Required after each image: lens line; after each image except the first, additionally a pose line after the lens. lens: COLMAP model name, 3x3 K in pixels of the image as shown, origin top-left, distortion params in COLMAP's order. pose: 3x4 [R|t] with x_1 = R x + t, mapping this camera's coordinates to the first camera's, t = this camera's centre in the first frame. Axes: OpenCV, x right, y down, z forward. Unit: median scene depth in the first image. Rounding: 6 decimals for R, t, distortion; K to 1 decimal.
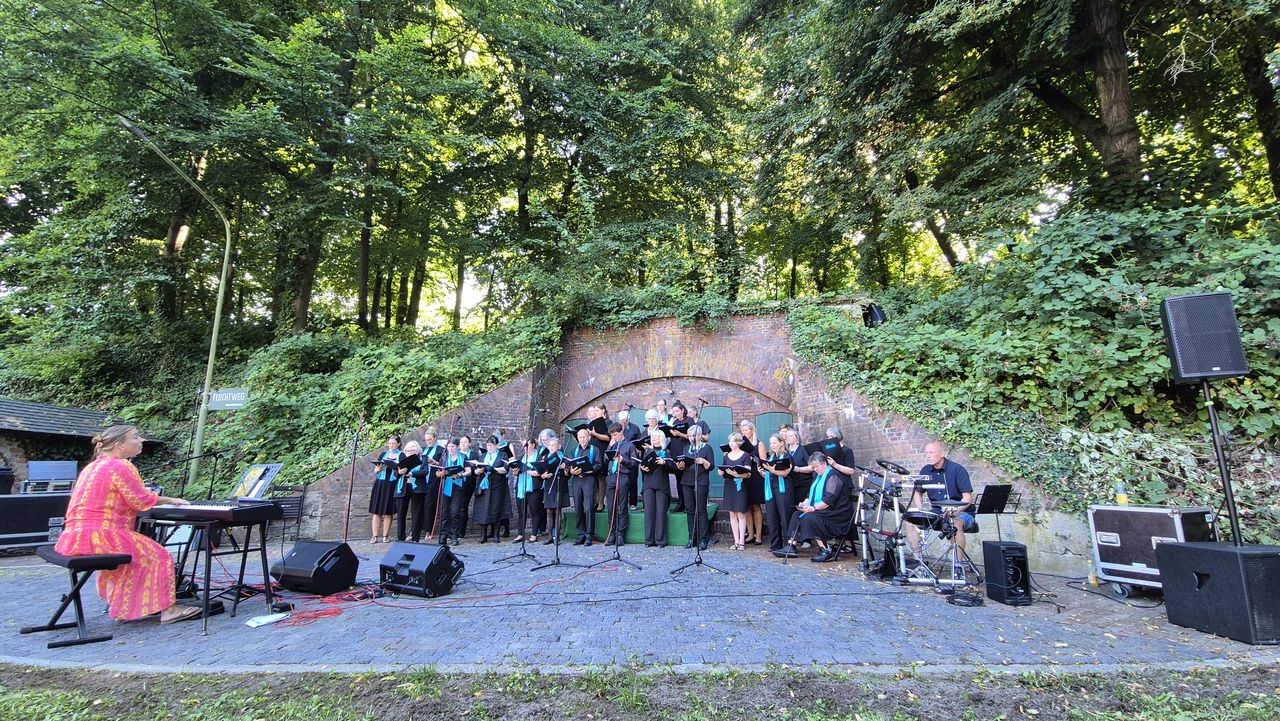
lens RADIAL K [[521.7, 0, 641.0], [0, 521.7, 351.5], [0, 0, 1]] dist [0.004846, -0.002226]
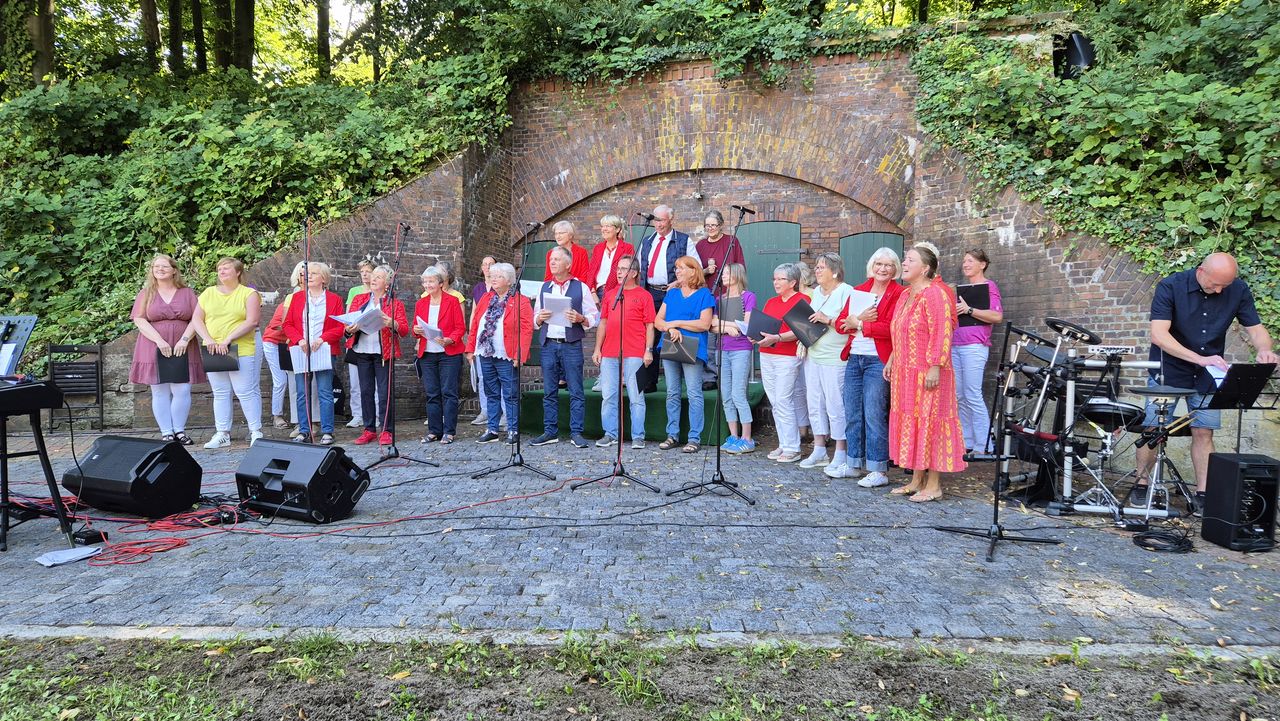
lens RADIAL K [[854.7, 0, 628.0], [0, 854.7, 369.5], [0, 0, 1]] dist [0.075907, -0.058748]
pose [[0.999773, 0.011405, -0.017974, -0.003816], [-0.005927, 0.960120, 0.279526, -0.007026], [0.020445, -0.279357, 0.959970, 0.023503]]
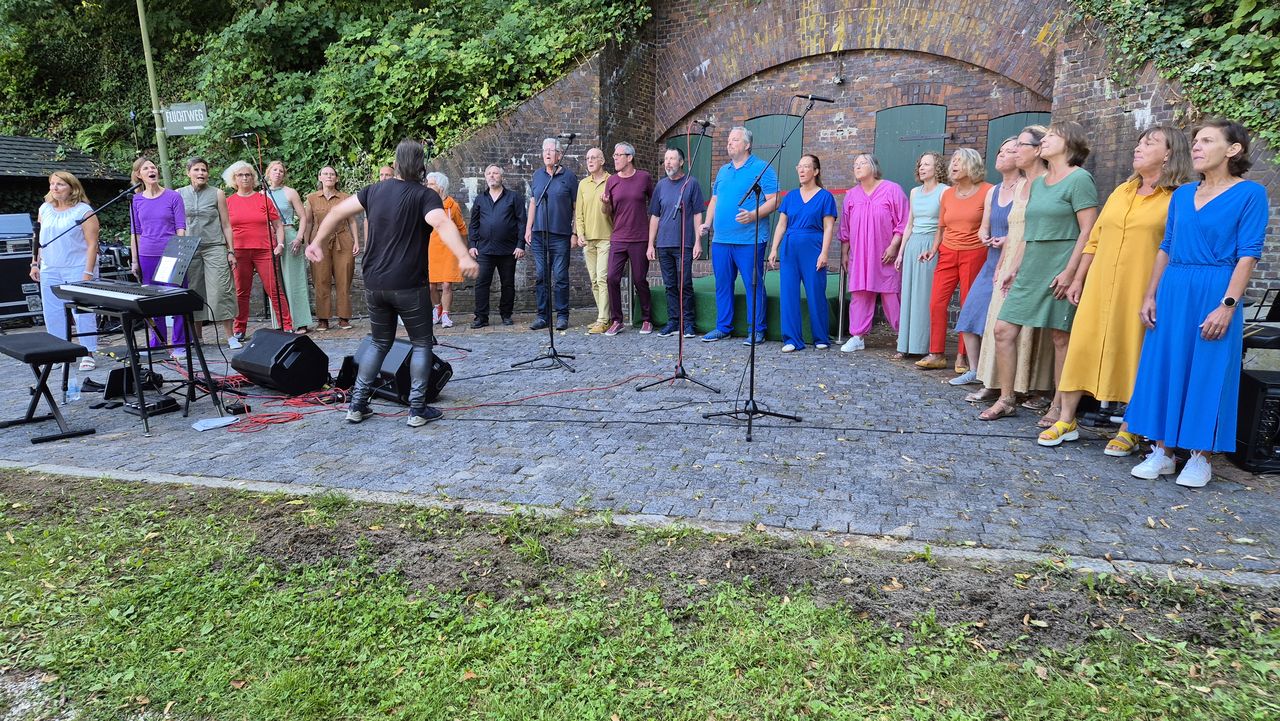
lens RADIAL K [[854.7, 0, 636.6], [0, 854.7, 378.1], [0, 0, 1]] dist [0.075907, -0.058748]
pose [[0.963898, 0.045902, -0.262286, 0.164474], [0.068530, 0.909081, 0.410945, -0.045512], [0.257302, -0.414084, 0.873115, -0.012806]]
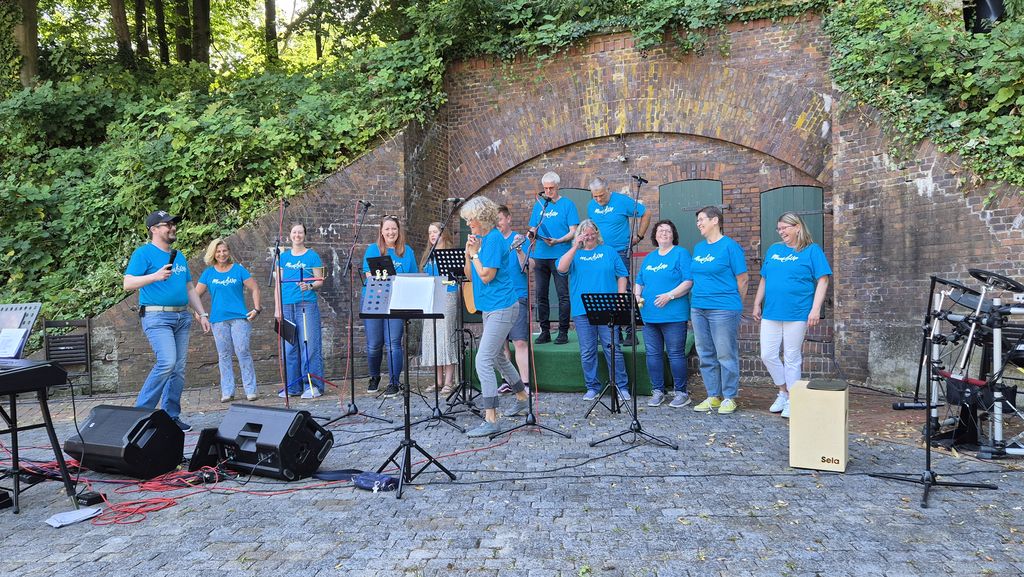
lens RADIAL K [[805.2, 0, 507.6], [0, 805.2, 306.9], [0, 0, 1]] dist [0.065239, -0.037125]
pose [[0.996531, -0.022651, -0.080076, -0.011015], [0.043104, 0.963600, 0.263850, -0.020391], [0.071185, -0.266386, 0.961234, 0.018247]]
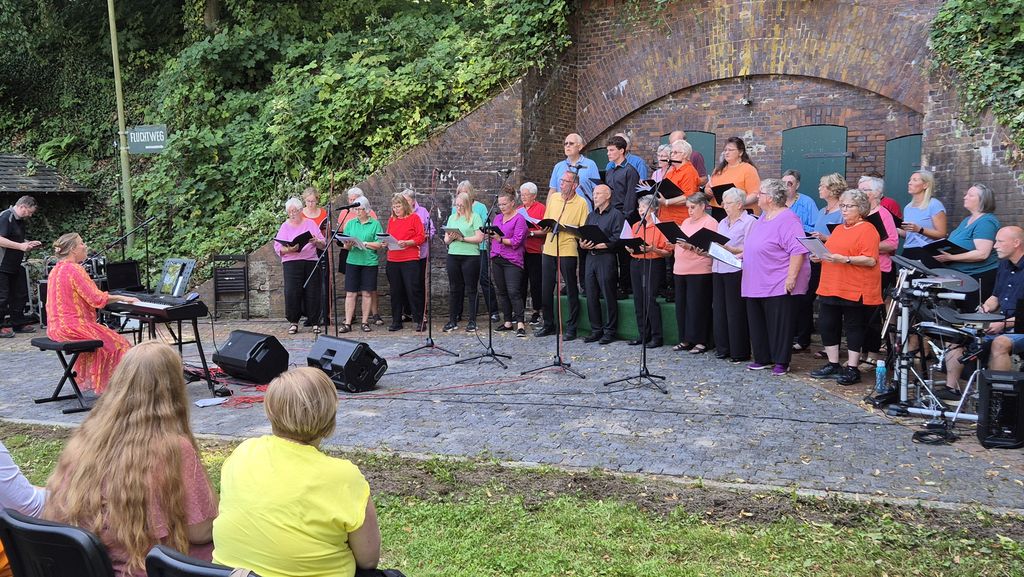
lens RADIAL K [[1037.0, 0, 484.2], [0, 1037.0, 291.1], [0, 0, 1]] dist [0.058992, 0.000000]
pose [[0.932558, 0.025897, -0.360089, 0.328496], [0.094294, 0.945329, 0.312188, -0.184640], [0.348487, -0.325088, 0.879133, -0.355399]]
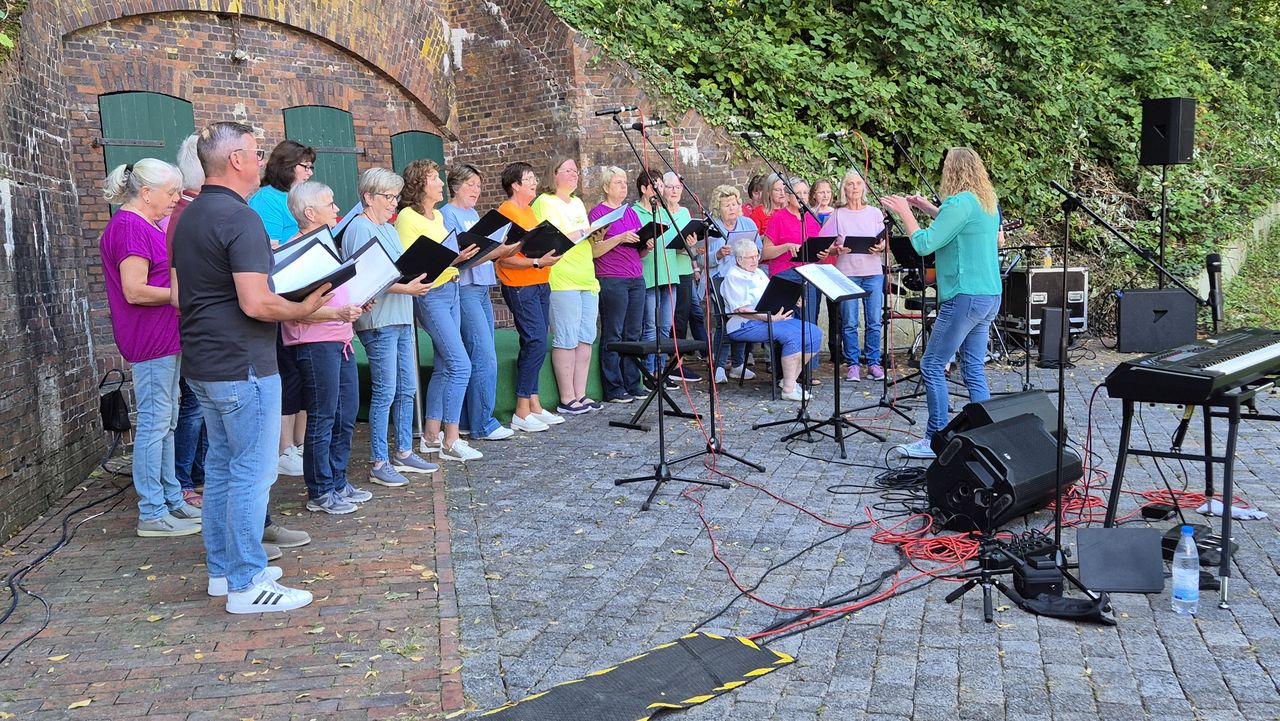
lens RADIAL K [[1312.6, 0, 640.2], [0, 1312.6, 349.2], [0, 0, 1]] dist [0.078016, 0.000000]
pose [[0.257969, -0.107019, 0.960208, -1.245391], [-0.192737, 0.968170, 0.159687, 0.112591], [-0.946734, -0.226262, 0.229132, 0.708590]]
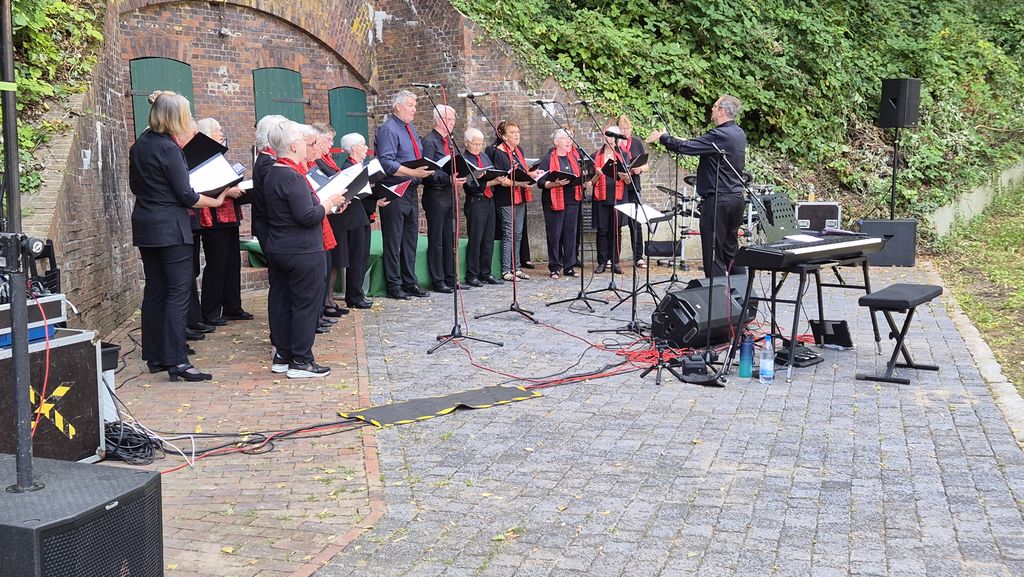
lens RADIAL K [[1199.6, 0, 514.0], [0, 1199.6, 297.6], [0, 0, 1]] dist [0.087023, 0.000000]
pose [[0.281495, -0.117319, 0.952364, -1.628963], [-0.219007, 0.958446, 0.182802, 0.070888], [-0.934236, -0.260032, 0.244104, 0.550473]]
